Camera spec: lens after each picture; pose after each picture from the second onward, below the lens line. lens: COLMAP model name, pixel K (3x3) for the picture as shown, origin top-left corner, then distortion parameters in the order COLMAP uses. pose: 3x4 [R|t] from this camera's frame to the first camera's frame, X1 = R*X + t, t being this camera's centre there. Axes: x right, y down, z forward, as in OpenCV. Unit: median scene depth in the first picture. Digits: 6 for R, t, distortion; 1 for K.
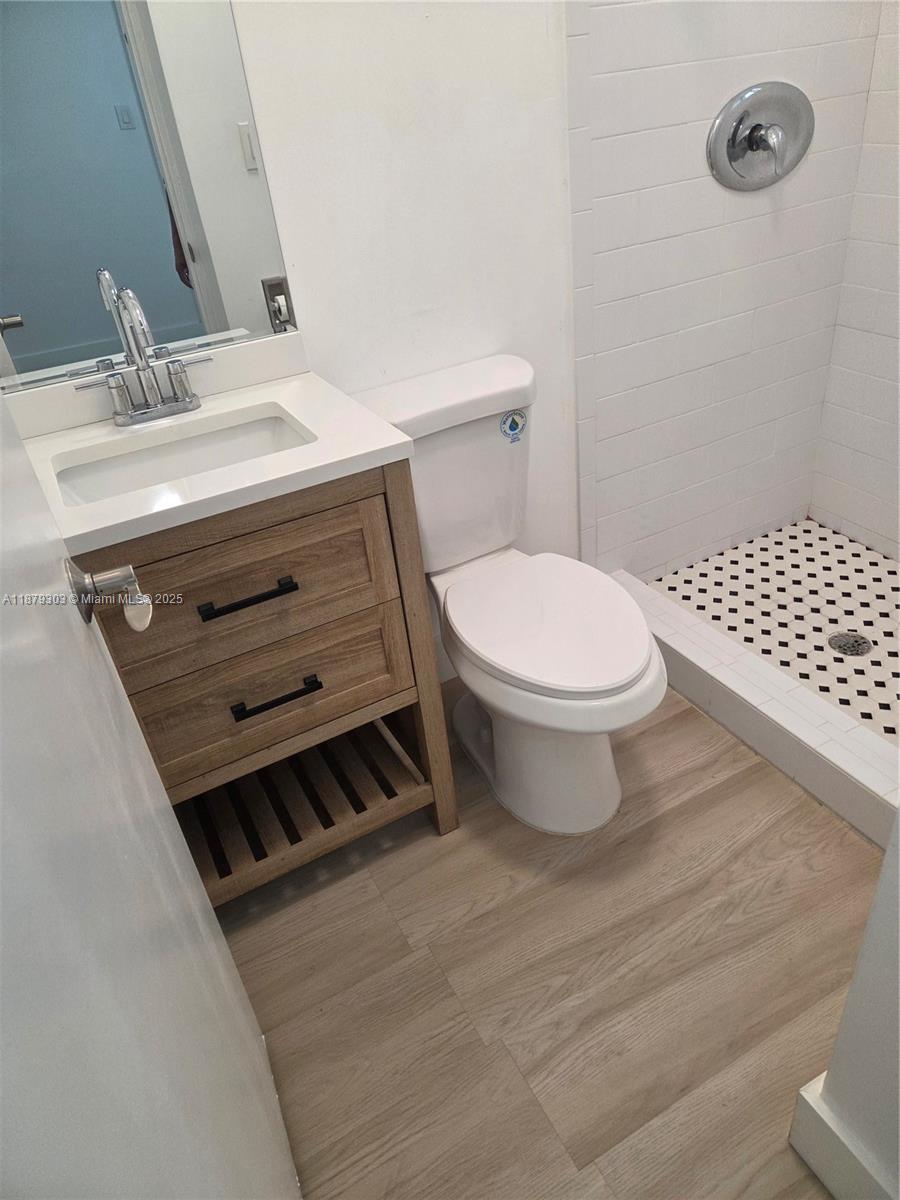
lens RADIAL K [[808.8, 0, 439.7], [0, 808.8, 594.4], [0, 0, 1]] dist [0.059359, -0.054357]
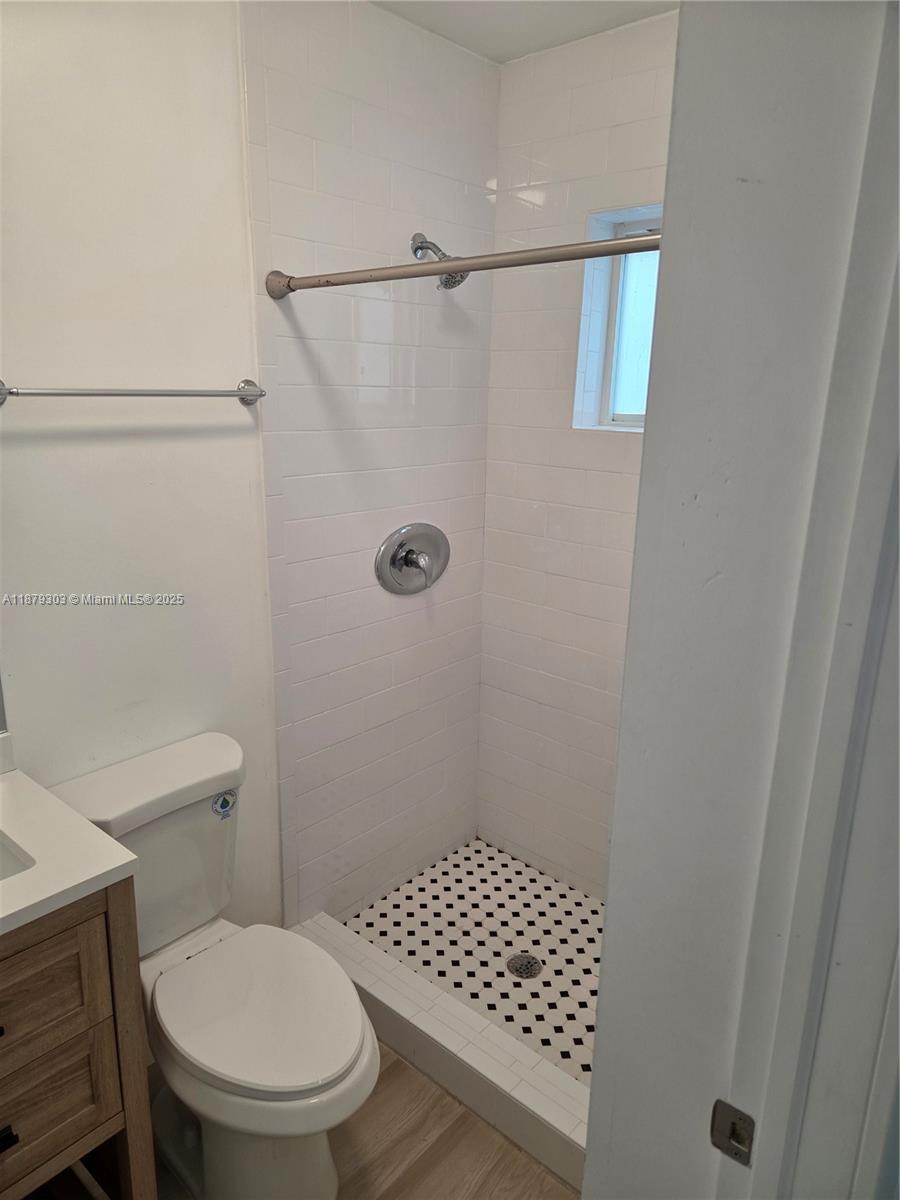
lens RADIAL K [[808.8, 0, 439.7], [0, 808.8, 594.4], [0, 0, 1]] dist [0.059359, -0.054357]
pose [[0.925789, 0.031373, 0.376736, -0.056875], [0.094673, 0.945555, -0.311390, -0.101495], [-0.365994, 0.323948, 0.872414, -0.128647]]
